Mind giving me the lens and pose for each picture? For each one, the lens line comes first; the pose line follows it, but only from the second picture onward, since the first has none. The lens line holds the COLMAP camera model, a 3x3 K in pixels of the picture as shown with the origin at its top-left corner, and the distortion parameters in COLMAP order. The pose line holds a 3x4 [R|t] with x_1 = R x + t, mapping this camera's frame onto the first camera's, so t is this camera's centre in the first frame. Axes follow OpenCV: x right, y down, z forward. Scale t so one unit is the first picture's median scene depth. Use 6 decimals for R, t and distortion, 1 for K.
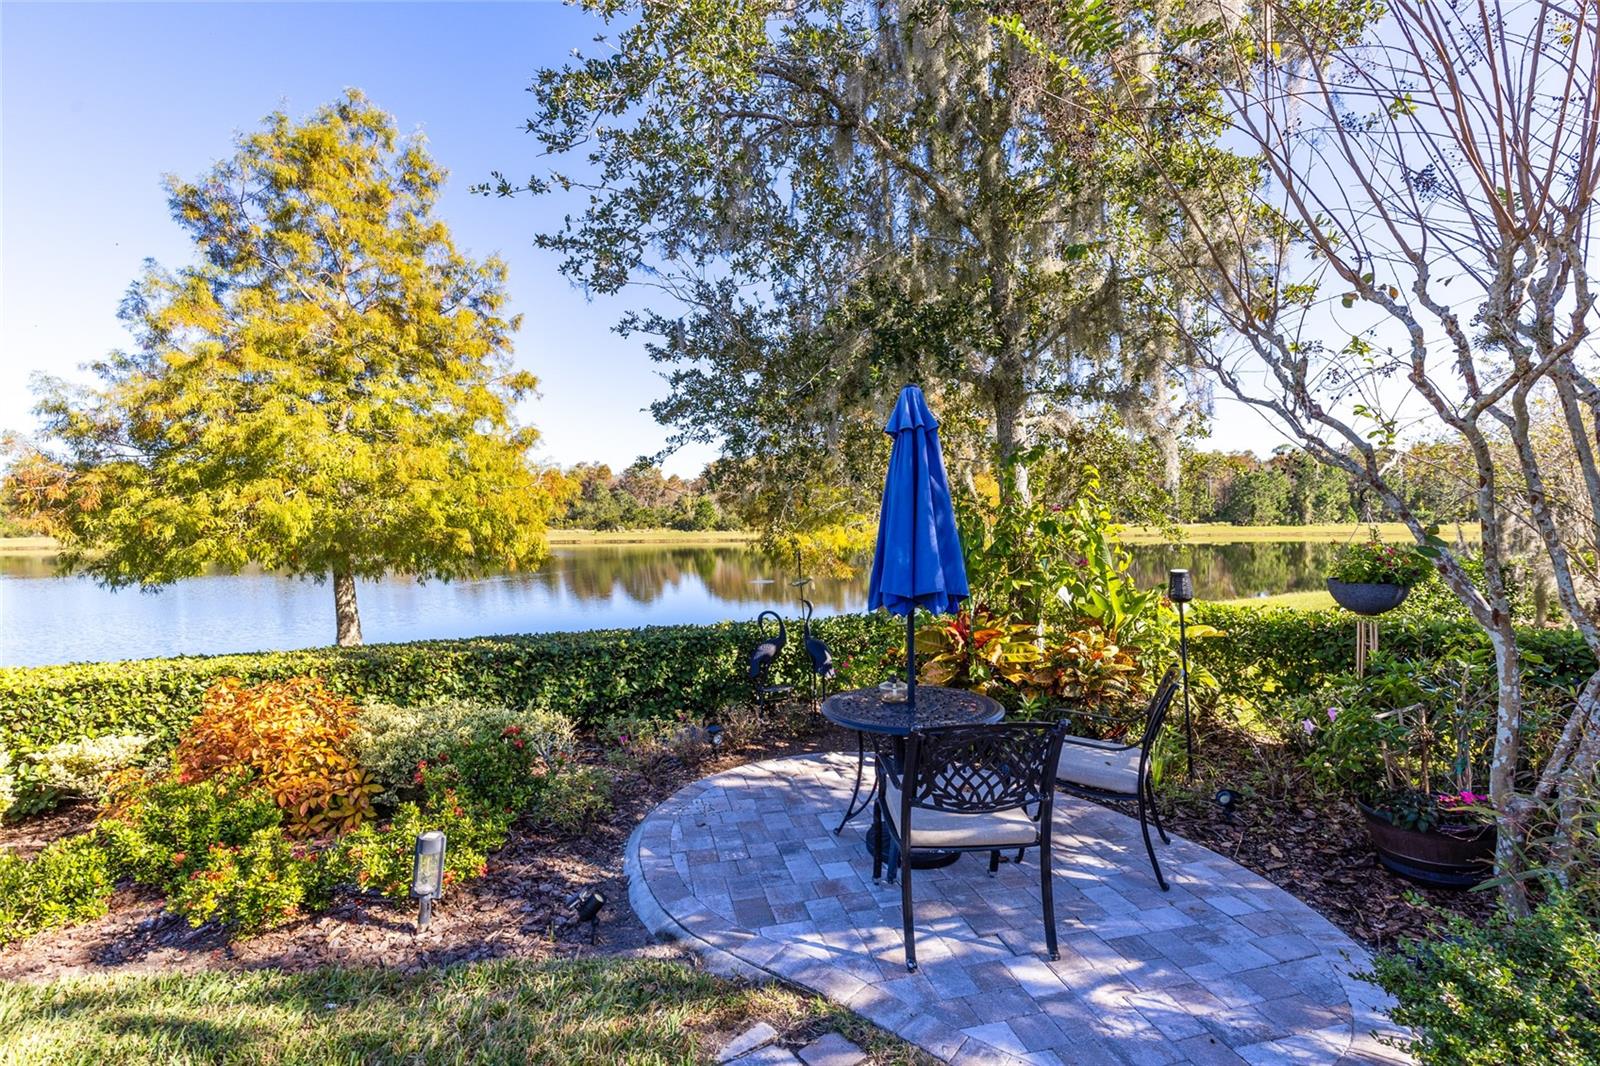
lens RADIAL K [[711.3, 0, 812.1], [0, 711.3, 531.6], [0, 0, 1]] dist [0.006964, -0.000205]
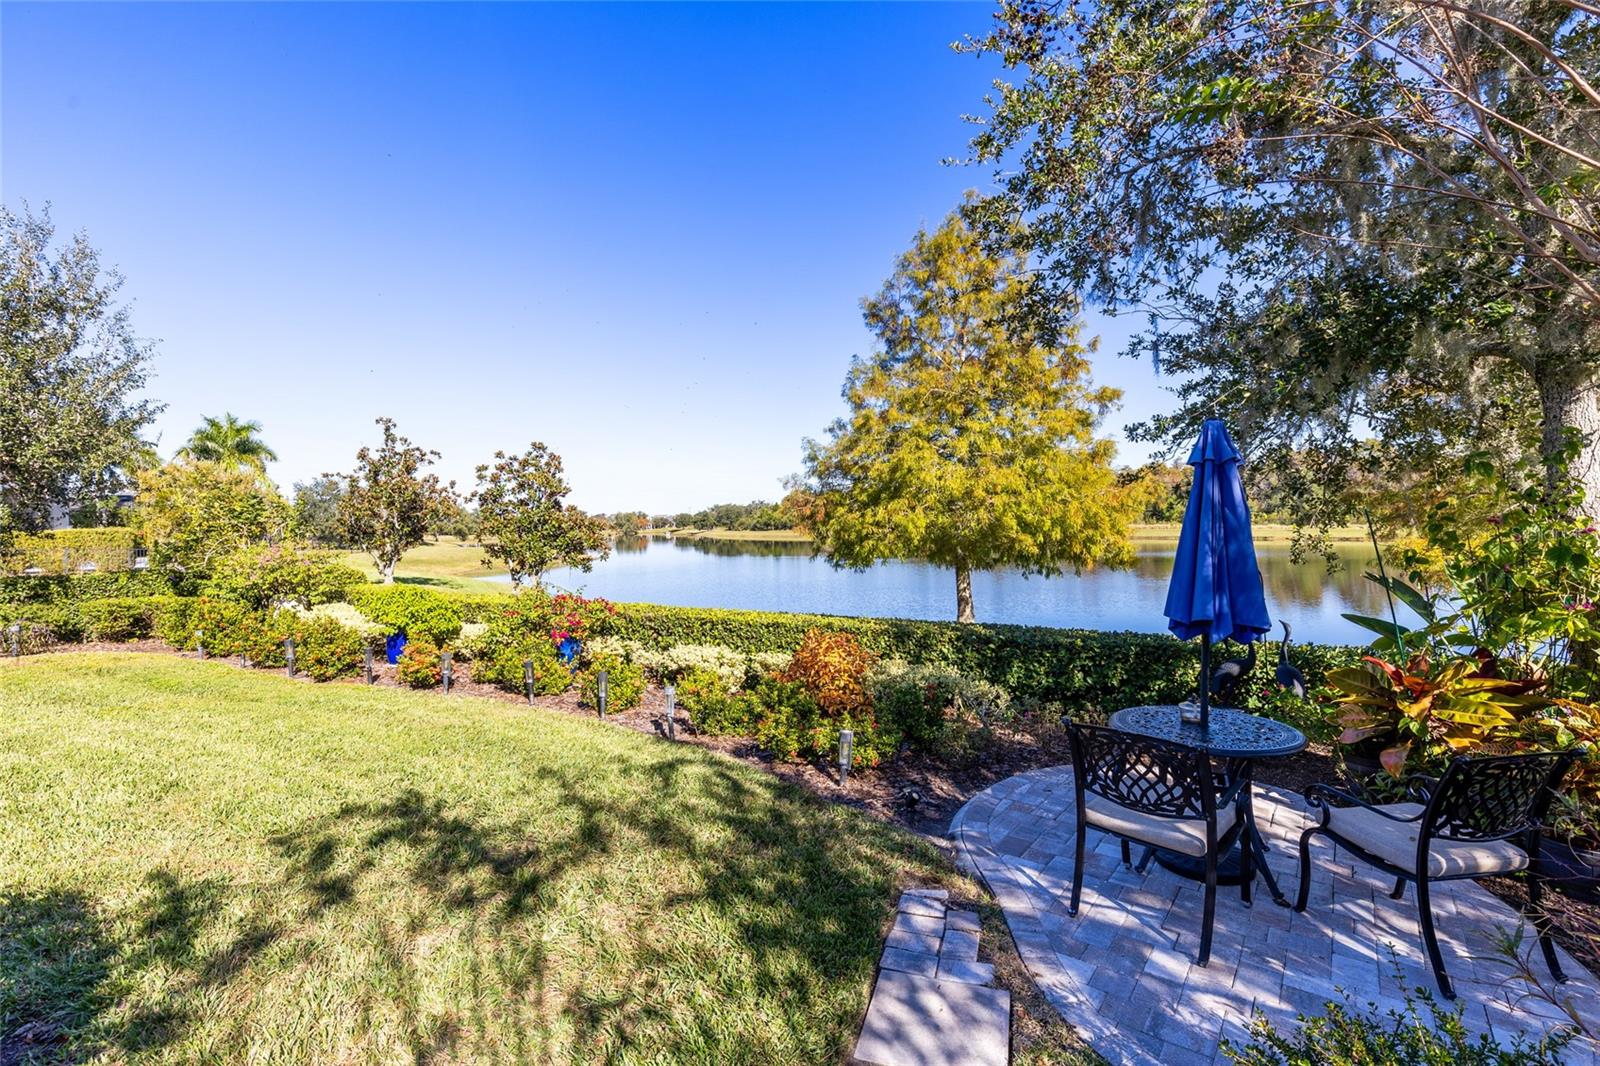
lens RADIAL K [[711.3, 0, 812.1], [0, 711.3, 531.6], [0, 0, 1]] dist [0.006964, -0.000205]
pose [[0.633564, 0.008772, -0.773641, 0.247597], [-0.003611, 0.999958, 0.008381, -0.020977], [0.773682, -0.002516, 0.633569, -0.045052]]
